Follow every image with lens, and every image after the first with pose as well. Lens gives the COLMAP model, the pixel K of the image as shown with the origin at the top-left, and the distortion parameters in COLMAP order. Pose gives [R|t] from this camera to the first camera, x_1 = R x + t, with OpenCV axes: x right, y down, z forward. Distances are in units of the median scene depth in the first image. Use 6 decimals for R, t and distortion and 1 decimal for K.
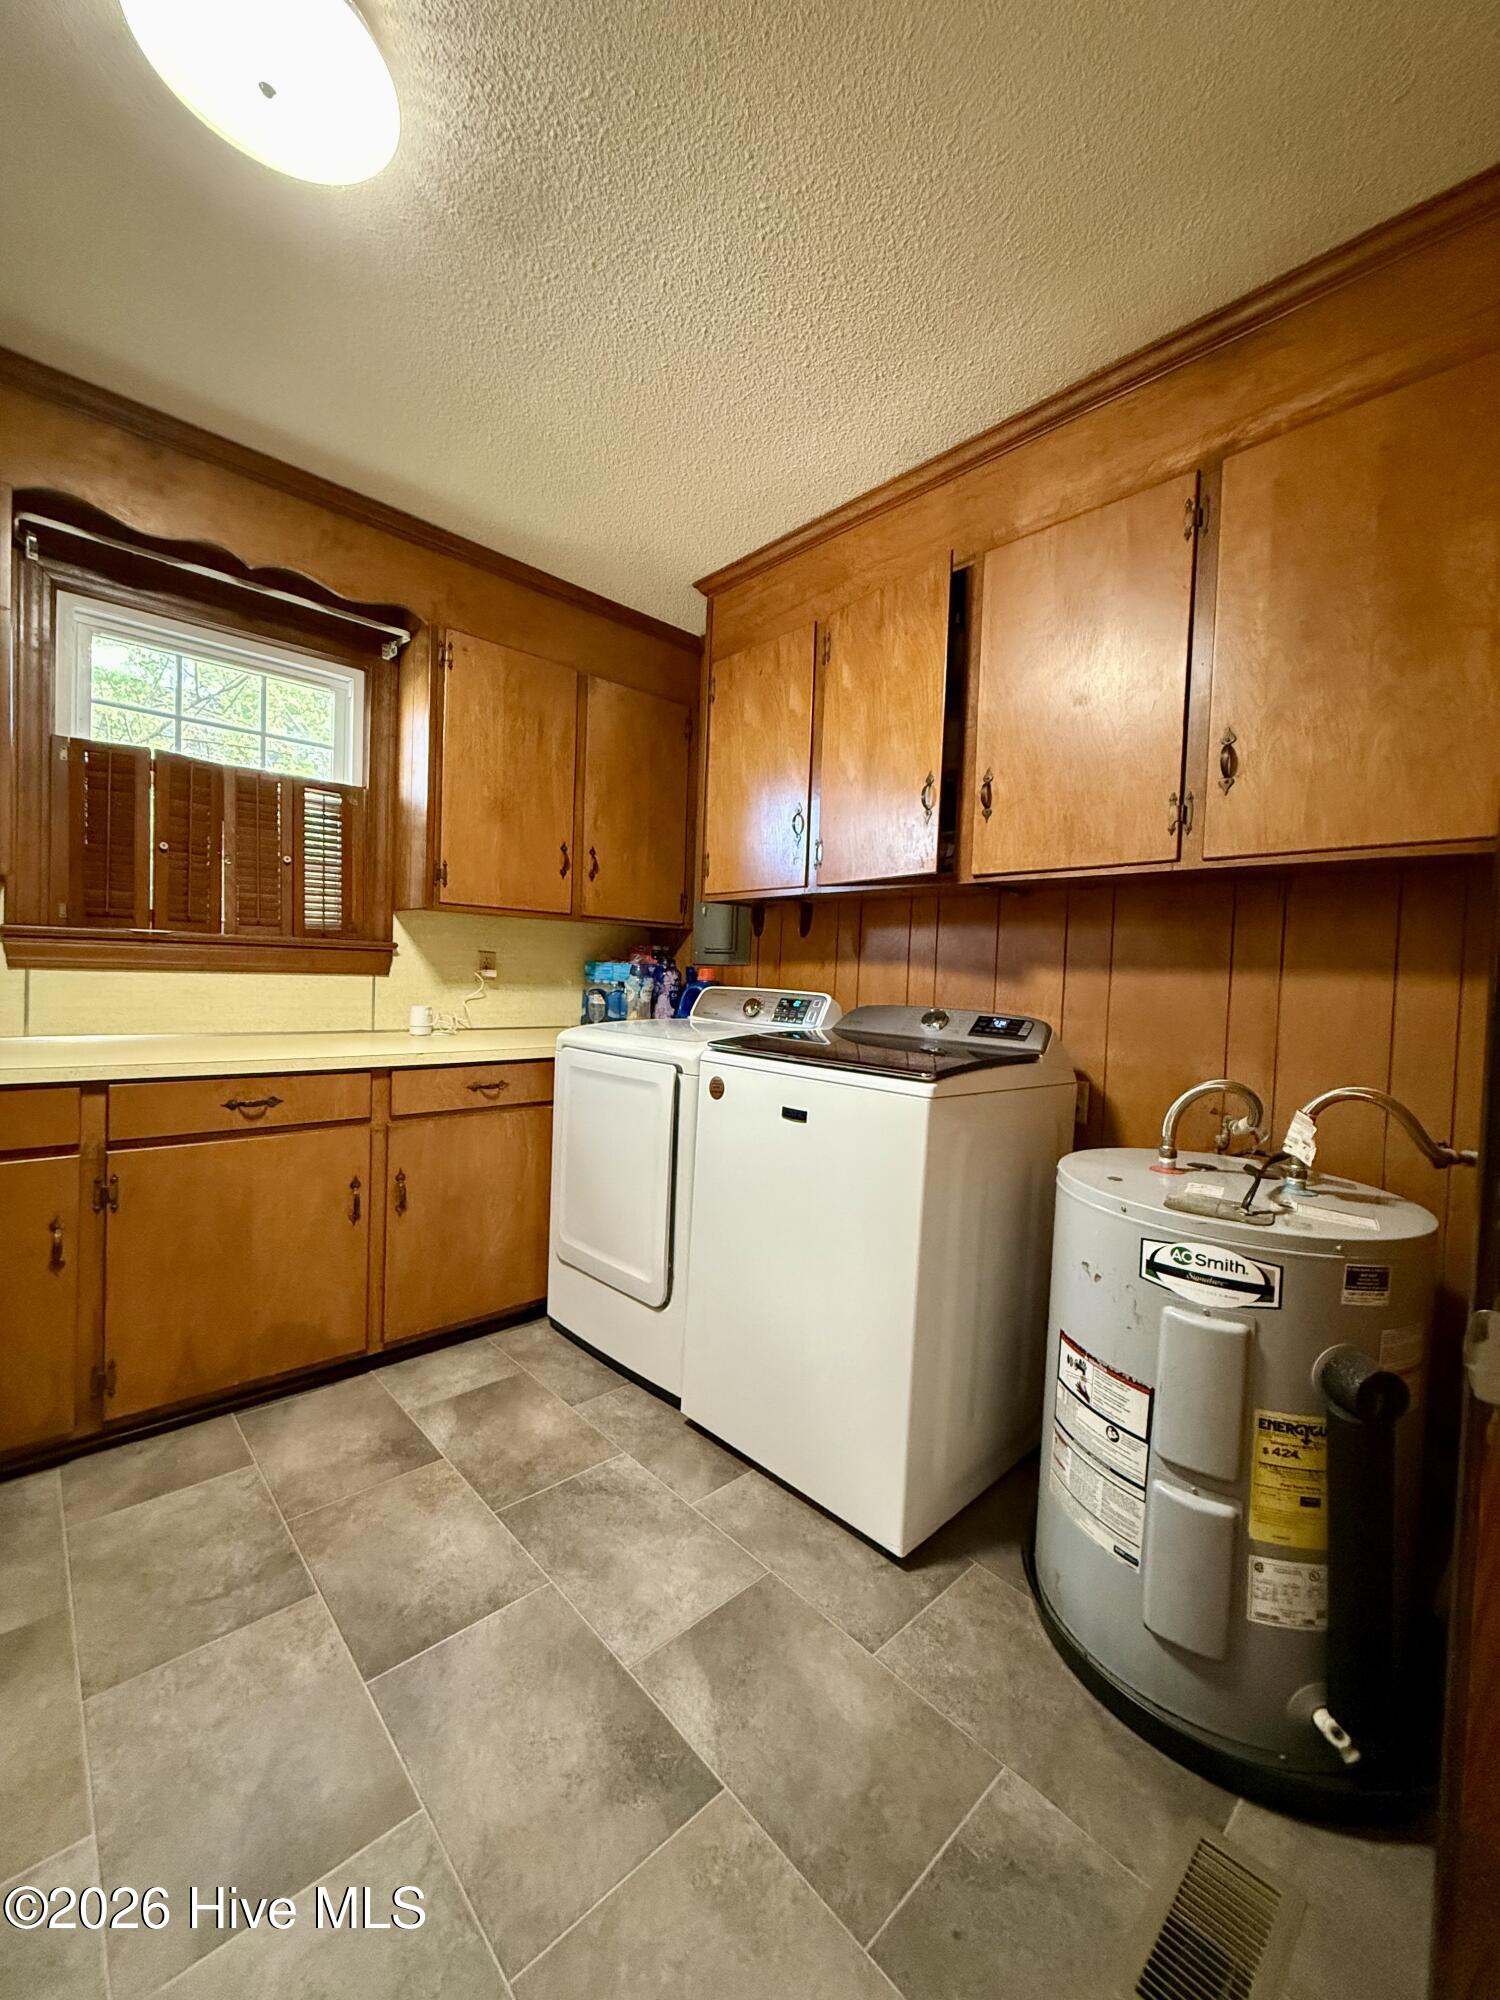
lens RADIAL K [[795.1, 0, 750.0], [0, 795.1, 1000.0], [0, 0, 1]] dist [-0.000919, 0.000069]
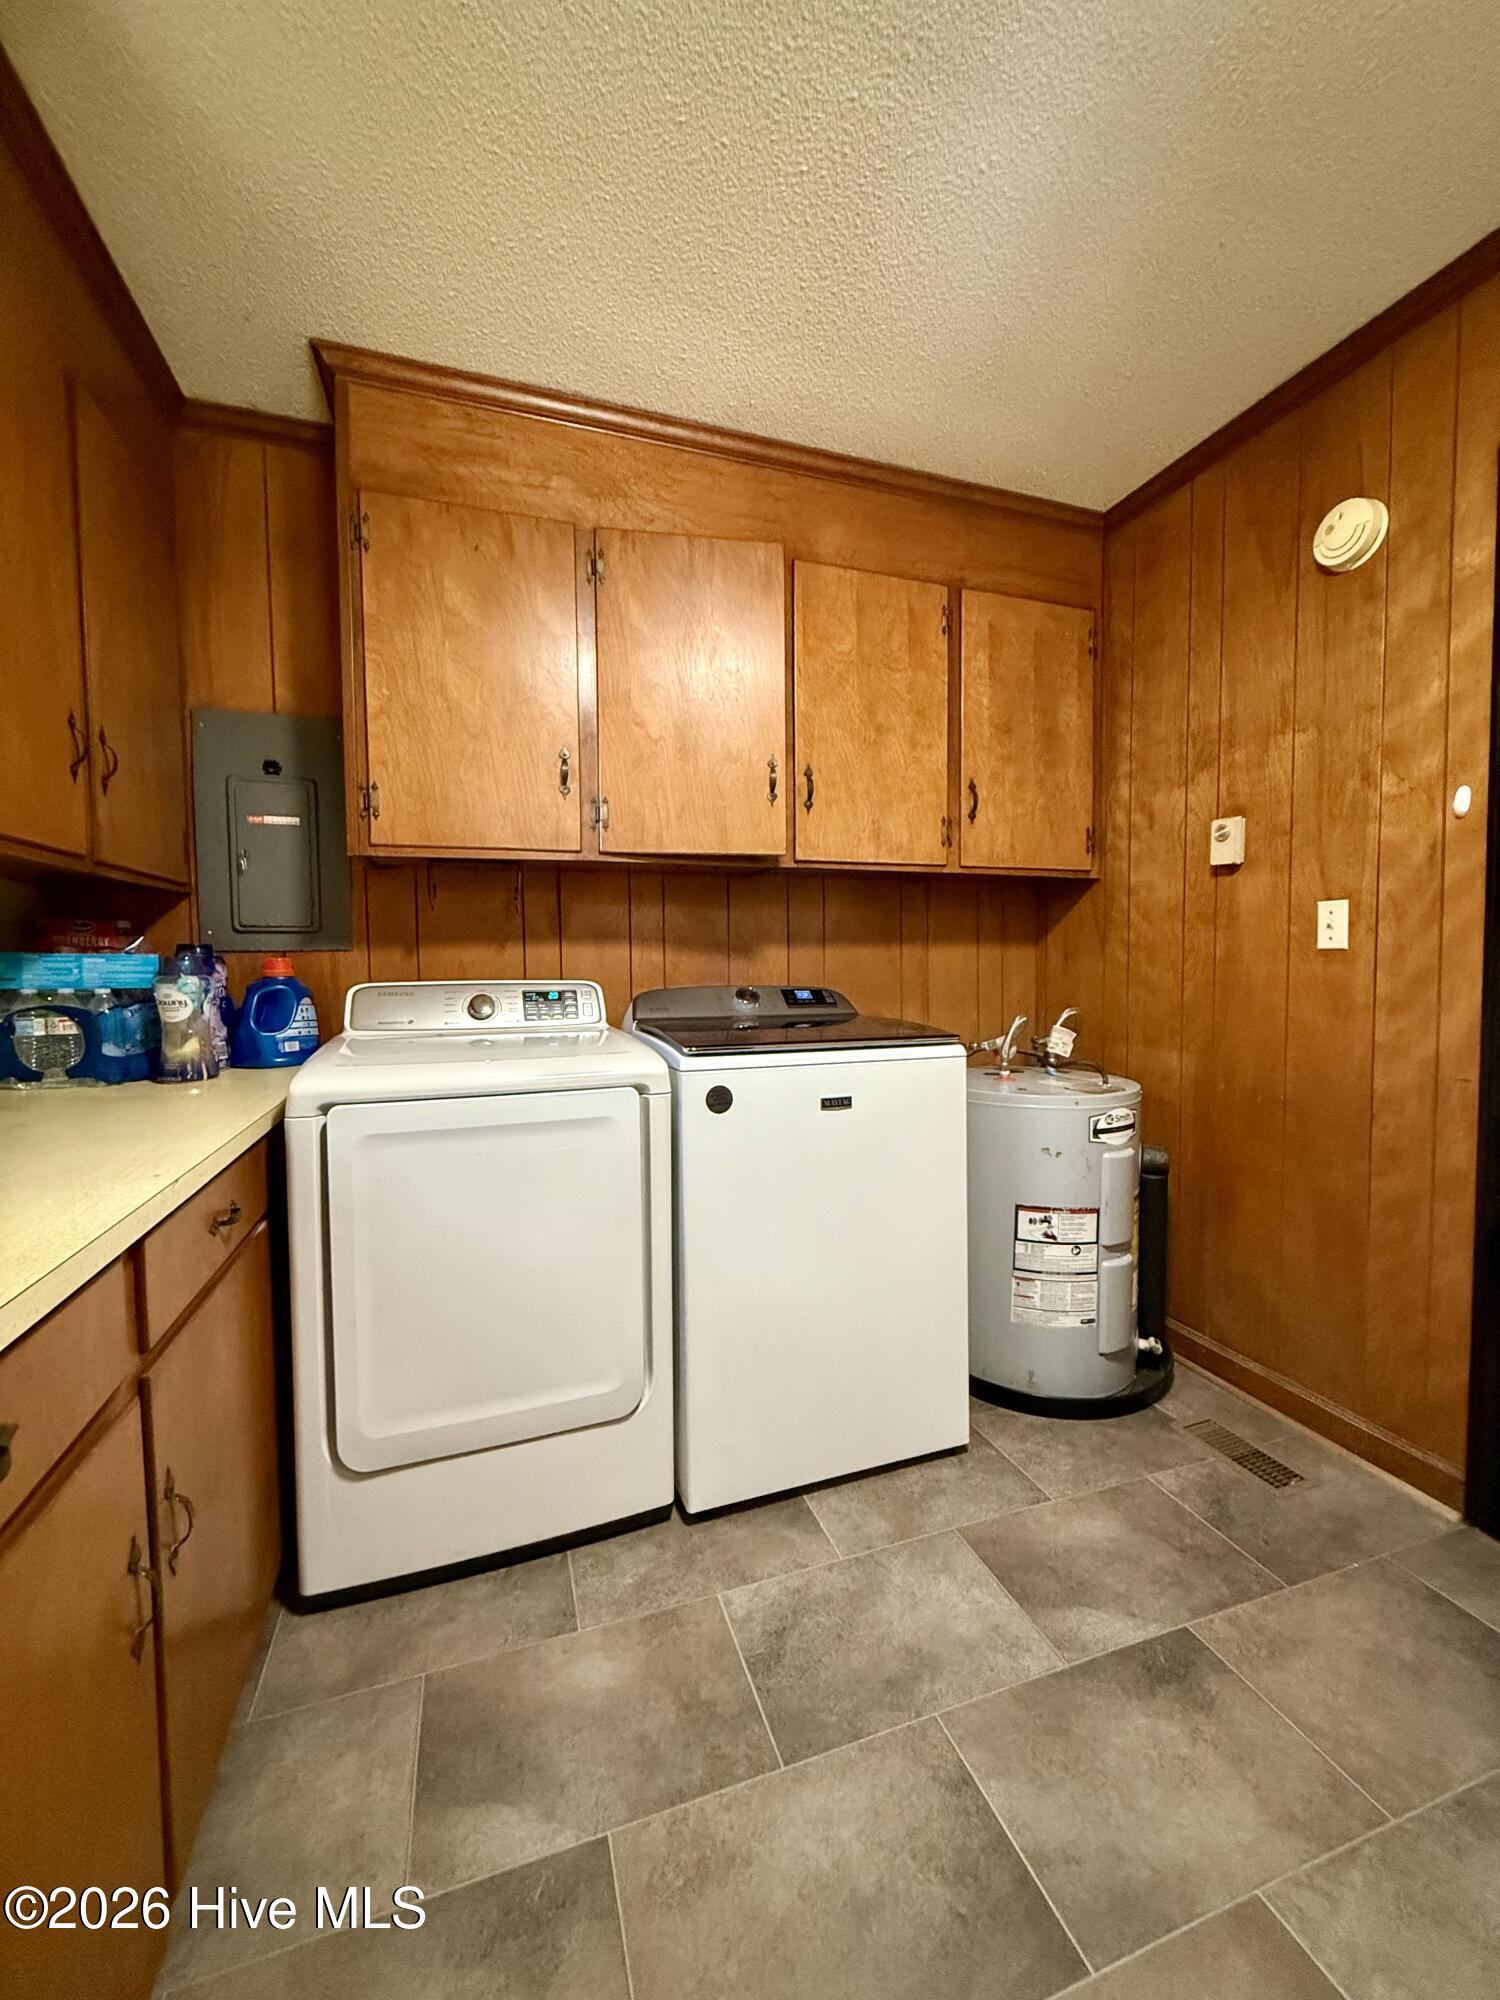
lens RADIAL K [[795.1, 0, 750.0], [0, 795.1, 1000.0], [0, 0, 1]] dist [-0.000919, 0.000069]
pose [[0.408326, -0.086561, 0.908723, -0.940803], [0.053804, 0.996045, 0.070703, -0.059251], [-0.911249, 0.020023, 0.411369, 0.772525]]
